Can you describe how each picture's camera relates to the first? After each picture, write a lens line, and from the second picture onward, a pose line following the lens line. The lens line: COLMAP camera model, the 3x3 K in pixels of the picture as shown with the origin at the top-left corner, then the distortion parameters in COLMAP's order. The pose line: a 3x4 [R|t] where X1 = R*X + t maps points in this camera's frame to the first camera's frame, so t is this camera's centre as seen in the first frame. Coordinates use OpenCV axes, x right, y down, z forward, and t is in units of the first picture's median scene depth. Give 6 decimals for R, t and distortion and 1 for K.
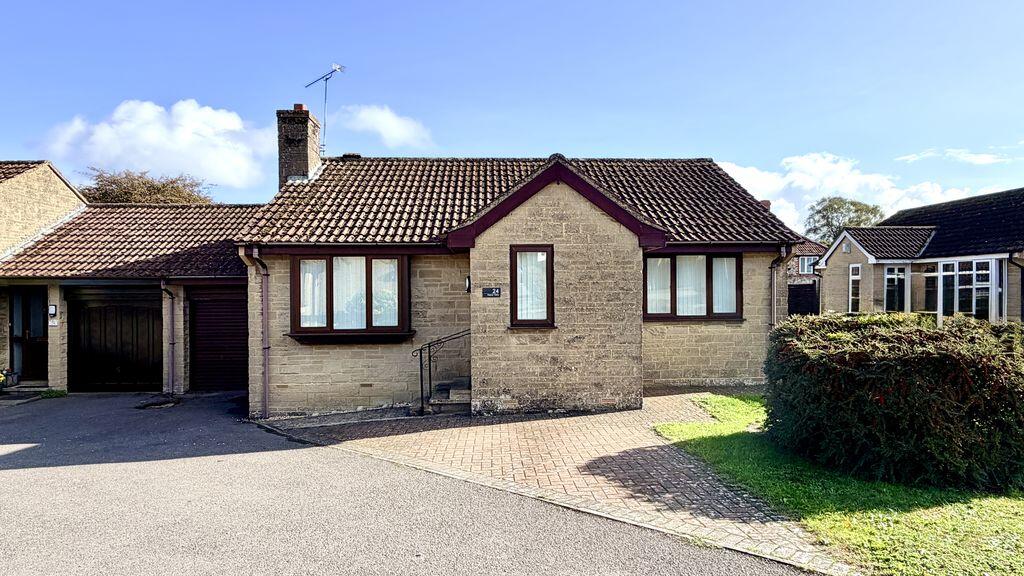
lens RADIAL K [[571.1, 0, 512.0], [0, 571.1, 287.3], [0, 0, 1]] dist [-0.000021, -0.000361]
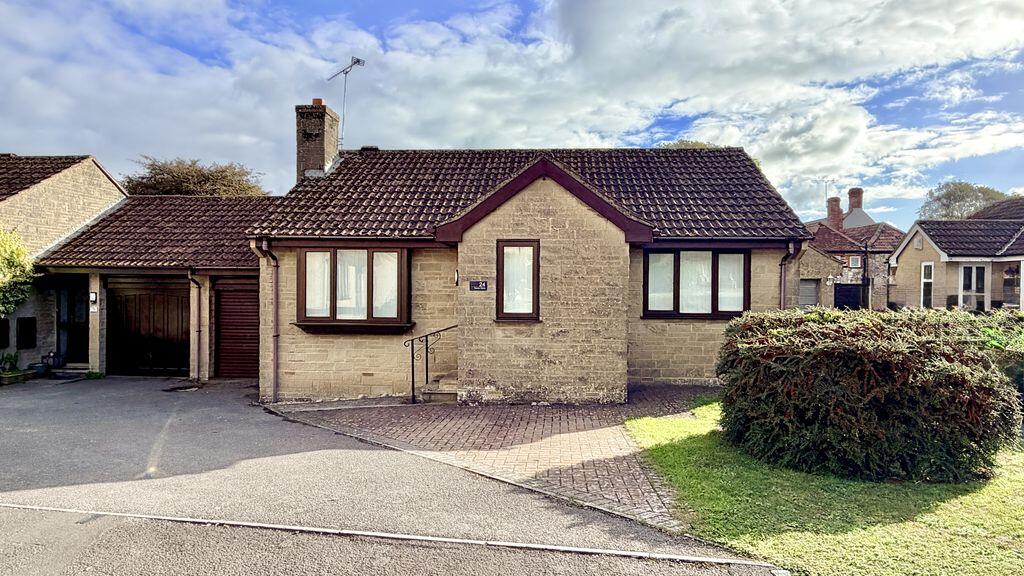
lens RADIAL K [[633.0, 0, 512.0], [0, 633.0, 288.0], [0, 0, 1]] dist [-0.000375, 0.000401]
pose [[0.993458, 0.015358, -0.113163, 0.132203], [-0.014534, 0.999862, 0.008098, 0.002491], [0.113272, -0.006400, 0.993543, -0.105979]]
